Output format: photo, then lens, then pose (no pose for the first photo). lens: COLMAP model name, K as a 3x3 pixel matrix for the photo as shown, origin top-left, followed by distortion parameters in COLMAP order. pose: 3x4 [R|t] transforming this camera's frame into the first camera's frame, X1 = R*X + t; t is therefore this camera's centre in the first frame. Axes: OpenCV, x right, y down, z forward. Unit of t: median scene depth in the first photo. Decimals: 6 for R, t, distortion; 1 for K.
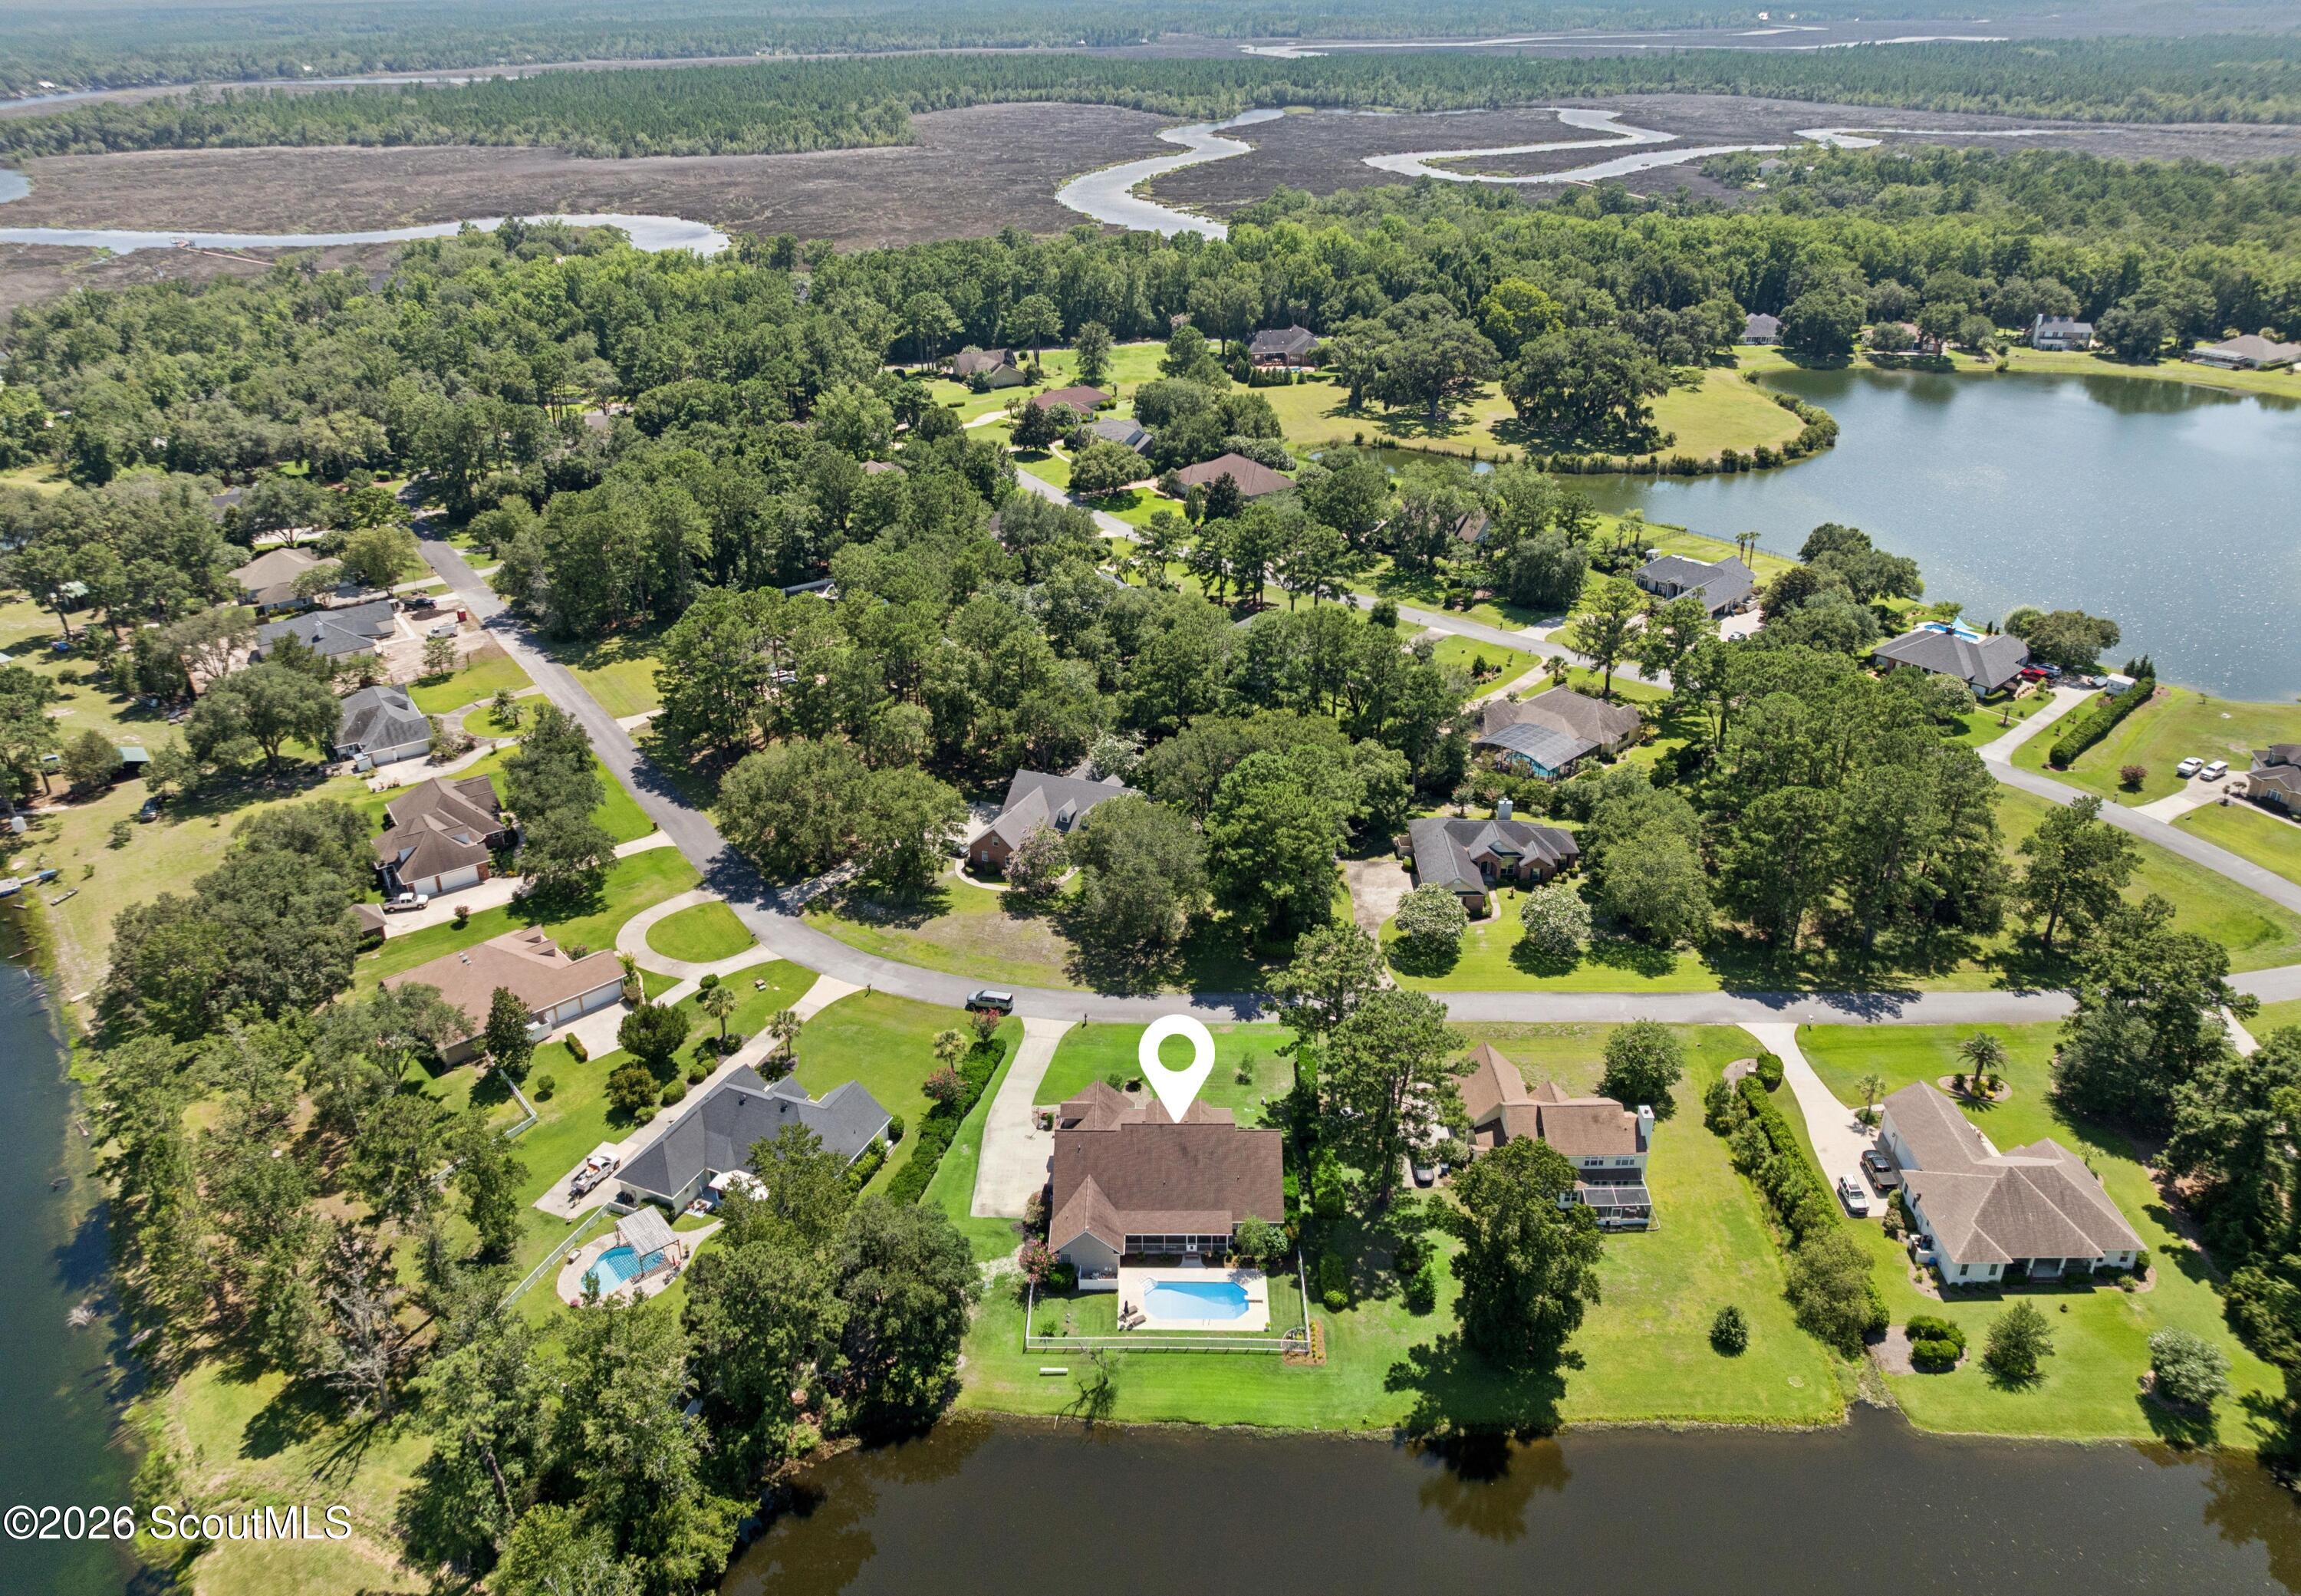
lens RADIAL K [[1684.1, 0, 1143.2], [0, 1684.1, 720.9], [0, 0, 1]] dist [-0.042546, 0.009823]
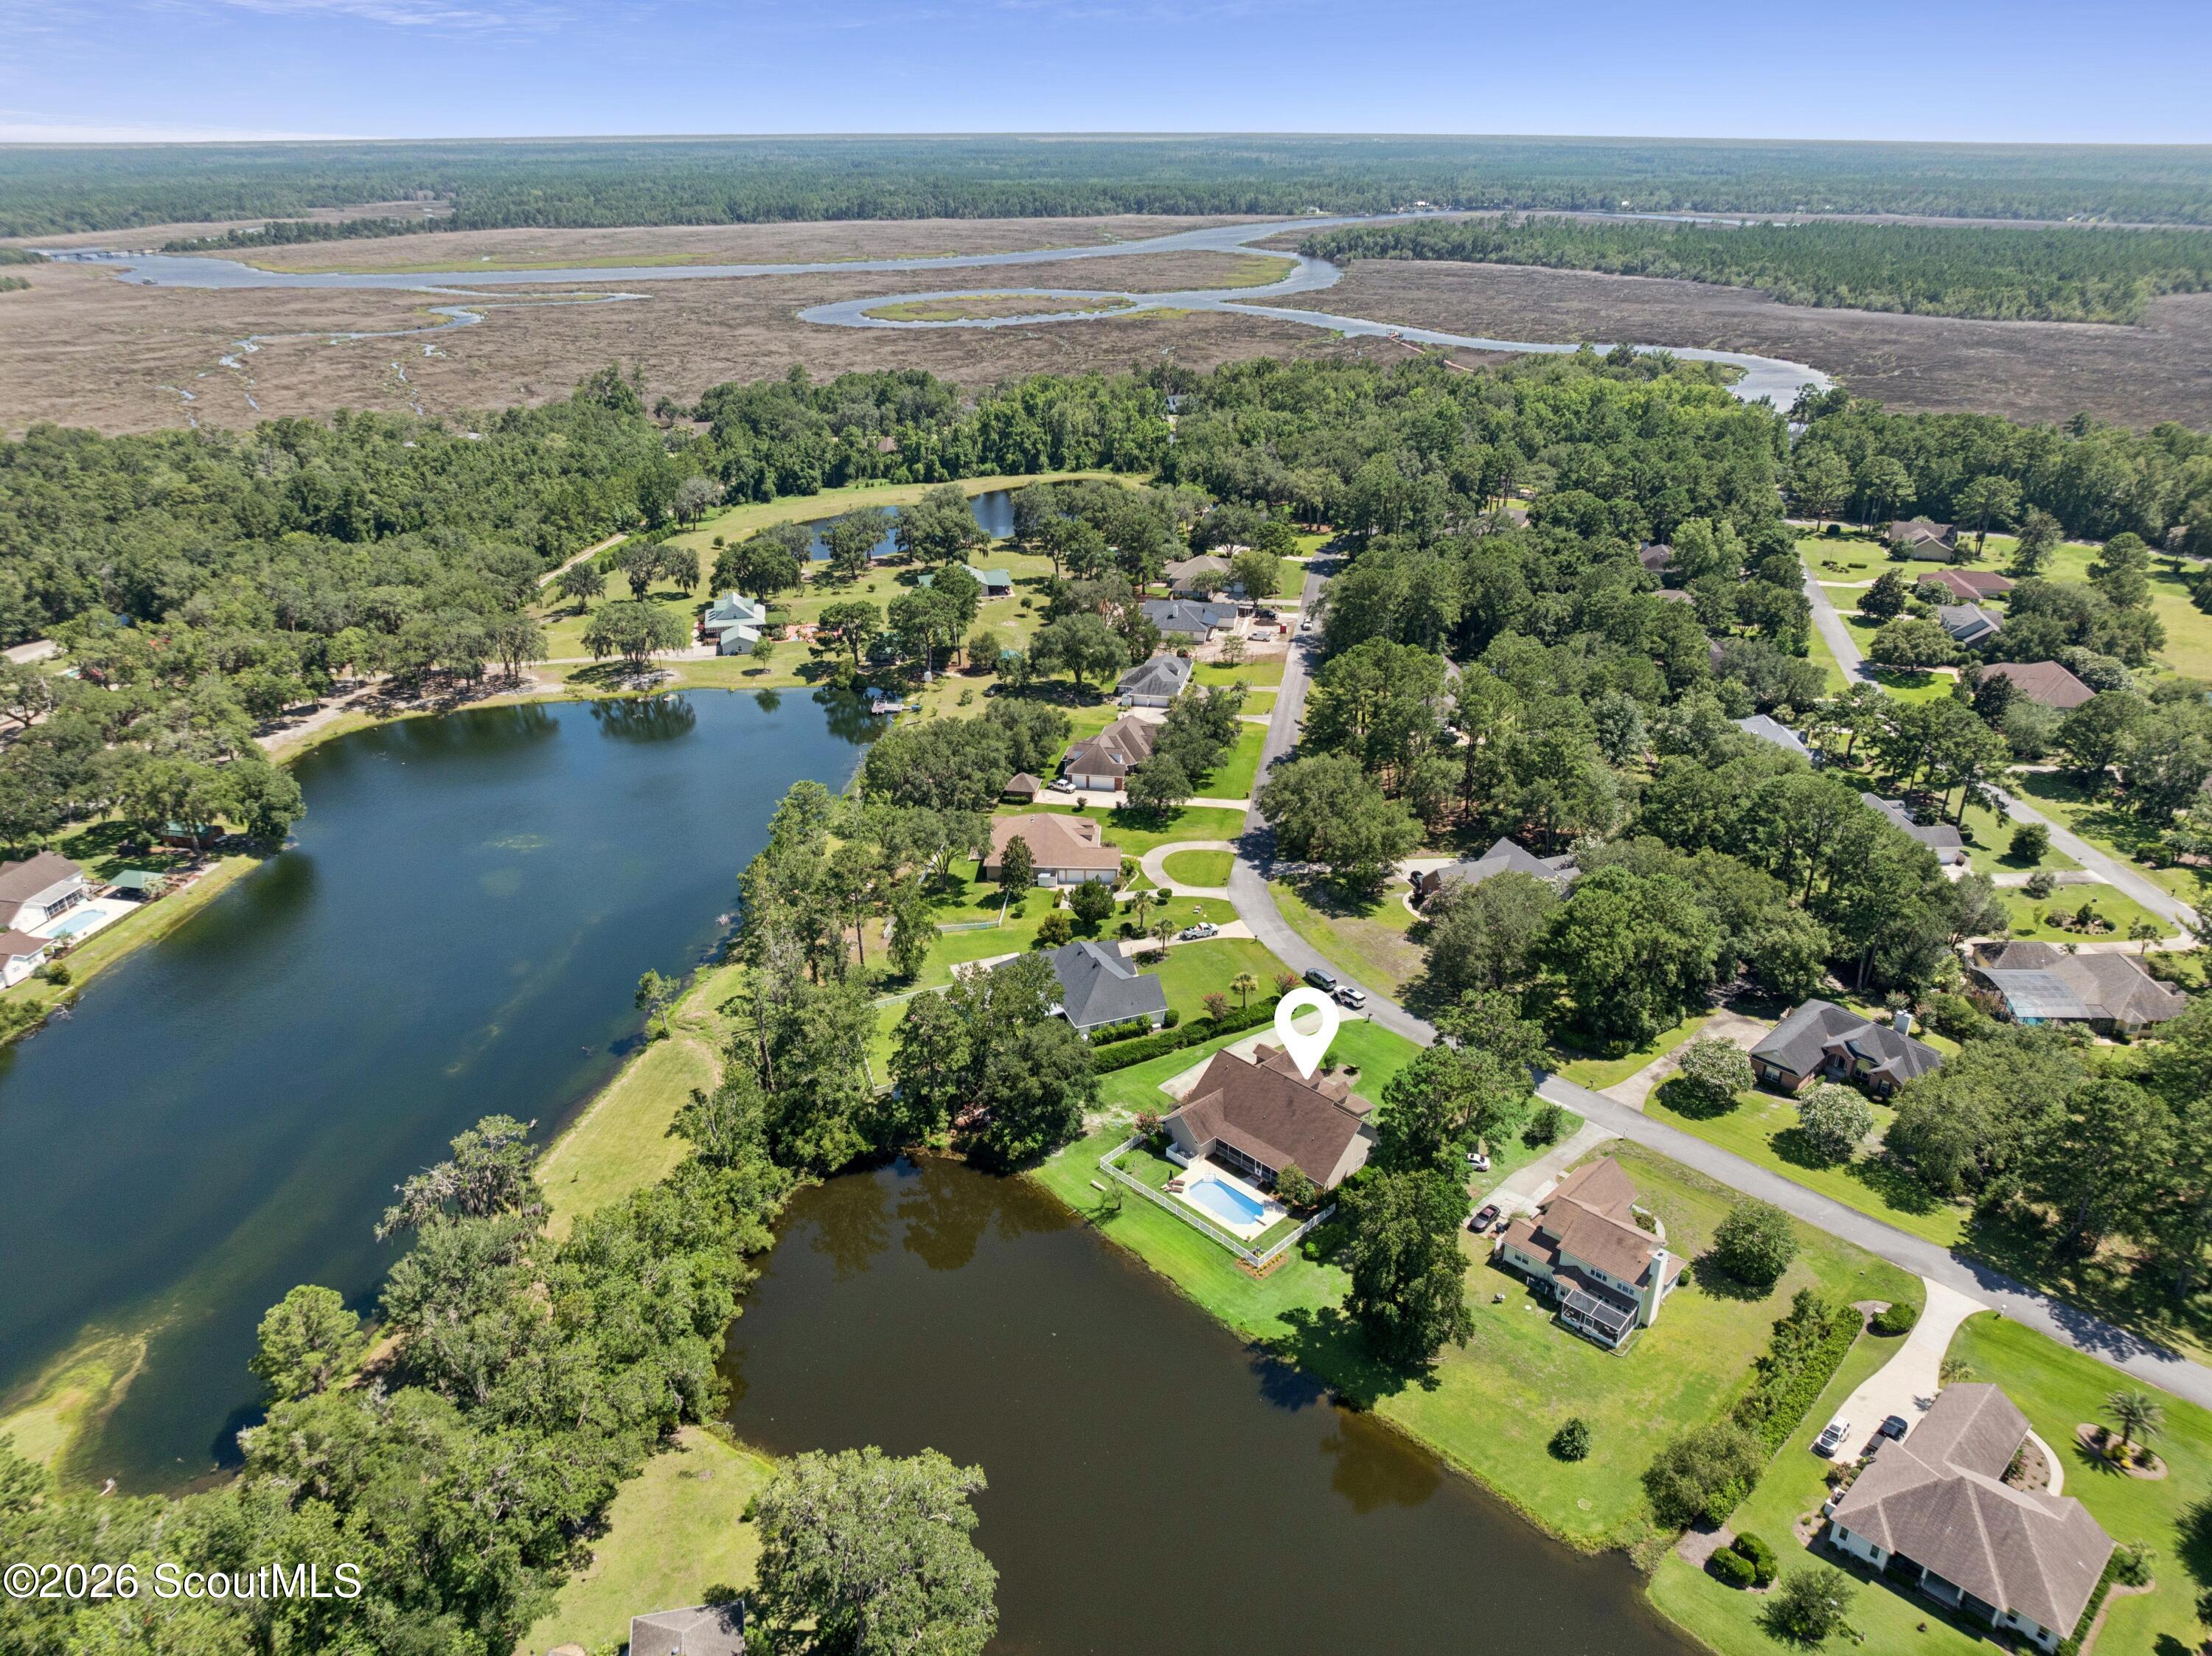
lens RADIAL K [[1574.8, 0, 1092.9], [0, 1574.8, 829.2], [0, 0, 1]] dist [-0.037265, 0.003591]
pose [[0.707489, 0.299235, -0.640248, 0.454388], [-0.296471, 0.948035, 0.115479, -0.019086], [0.641533, 0.108114, 0.759439, 0.004834]]
